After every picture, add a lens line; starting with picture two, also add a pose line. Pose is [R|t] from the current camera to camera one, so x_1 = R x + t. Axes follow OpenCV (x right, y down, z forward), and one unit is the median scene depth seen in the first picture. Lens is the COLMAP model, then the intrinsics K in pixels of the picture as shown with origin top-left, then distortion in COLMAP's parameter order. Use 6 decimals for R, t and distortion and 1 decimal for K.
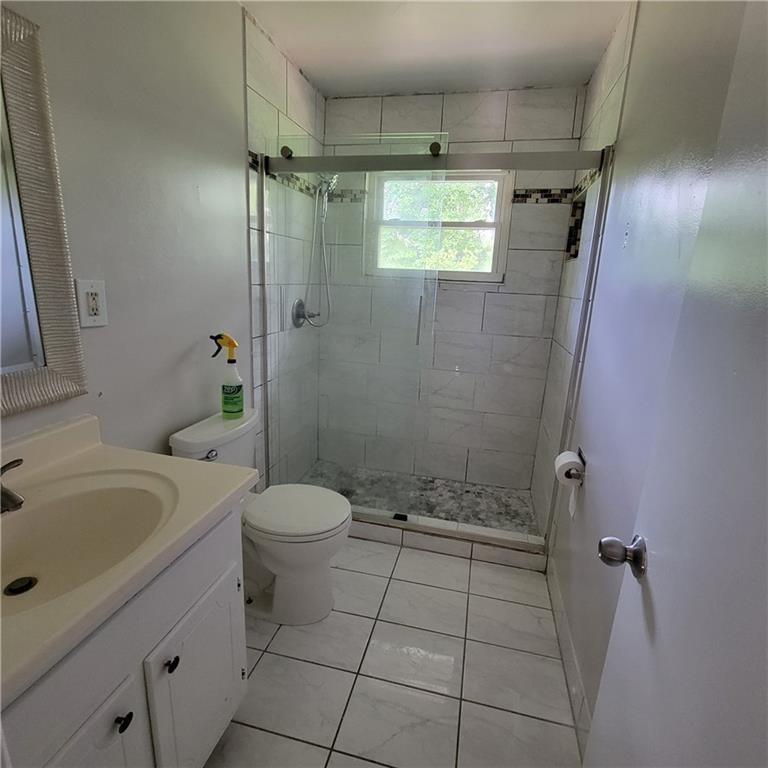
lens RADIAL K [[415.2, 0, 396.5], [0, 415.2, 380.0], [0, 0, 1]] dist [-0.003684, -0.001234]
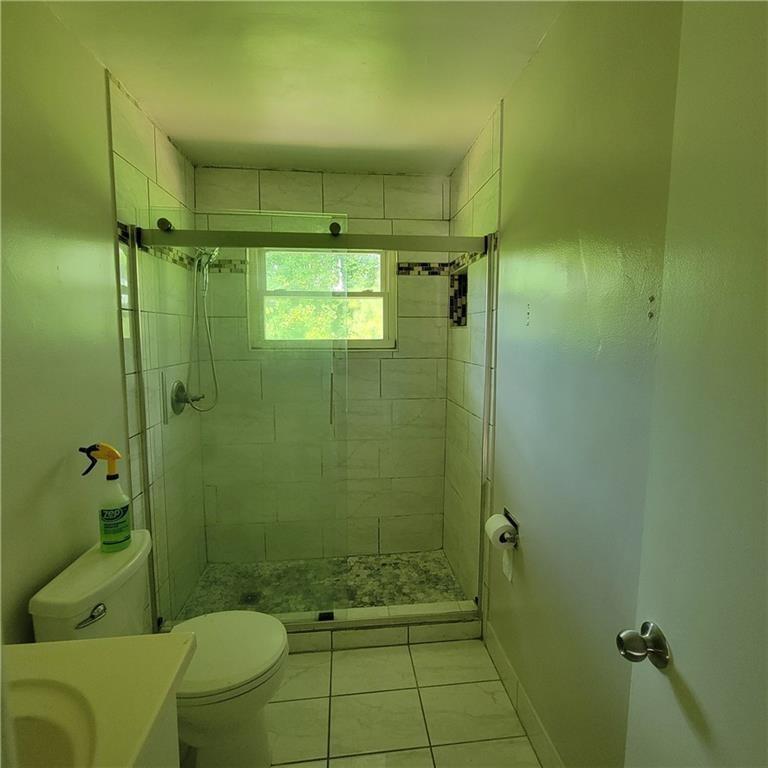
lens RADIAL K [[415.2, 0, 389.3], [0, 415.2, 378.0], [0, 0, 1]] dist [-0.003684, -0.001234]
pose [[0.942623, -0.080382, 0.324039, -0.112285], [0.118336, 0.988011, -0.099149, -0.072095], [-0.312184, 0.131805, 0.940834, 0.053877]]
